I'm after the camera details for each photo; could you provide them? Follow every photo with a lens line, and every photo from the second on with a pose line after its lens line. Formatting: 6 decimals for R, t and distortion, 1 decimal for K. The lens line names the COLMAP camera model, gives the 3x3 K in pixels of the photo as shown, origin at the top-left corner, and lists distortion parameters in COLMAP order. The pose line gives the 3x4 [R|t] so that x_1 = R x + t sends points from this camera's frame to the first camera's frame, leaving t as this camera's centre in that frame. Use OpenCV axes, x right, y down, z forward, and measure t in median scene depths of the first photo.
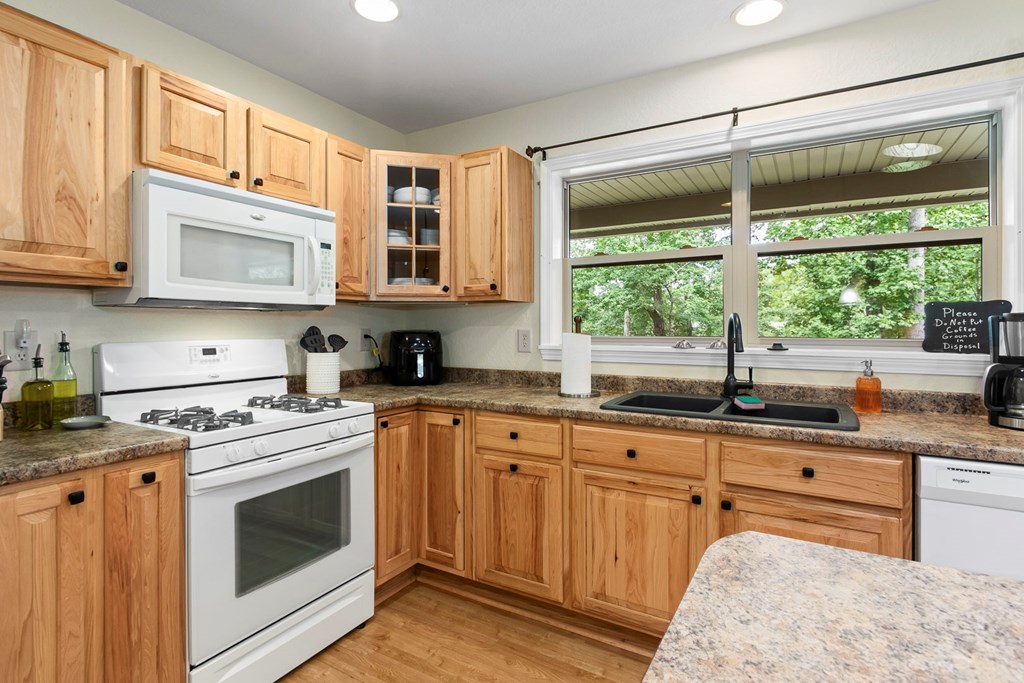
lens RADIAL K [[515.8, 0, 493.5], [0, 515.8, 327.8], [0, 0, 1]] dist [0.000954, -0.000182]
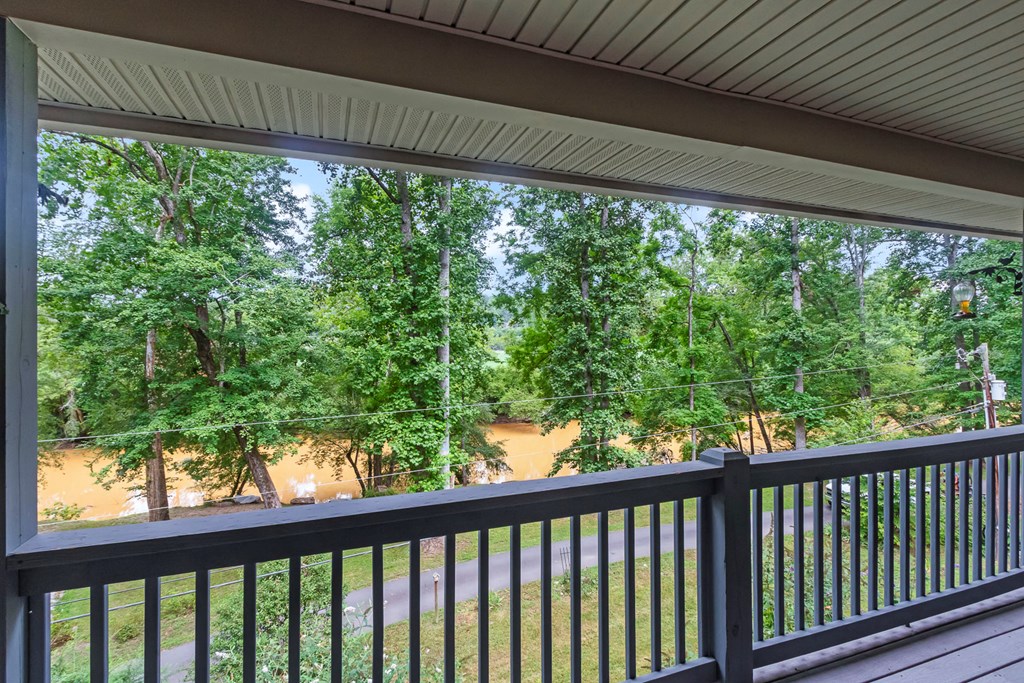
lens RADIAL K [[475.3, 0, 502.9], [0, 475.3, 337.7], [0, 0, 1]] dist [0.000786, -0.000831]
pose [[0.619025, 0.004063, 0.785361, 0.028880], [0.006945, 0.999919, -0.010647, -0.010577], [-0.785340, 0.012045, 0.618947, 0.198331]]
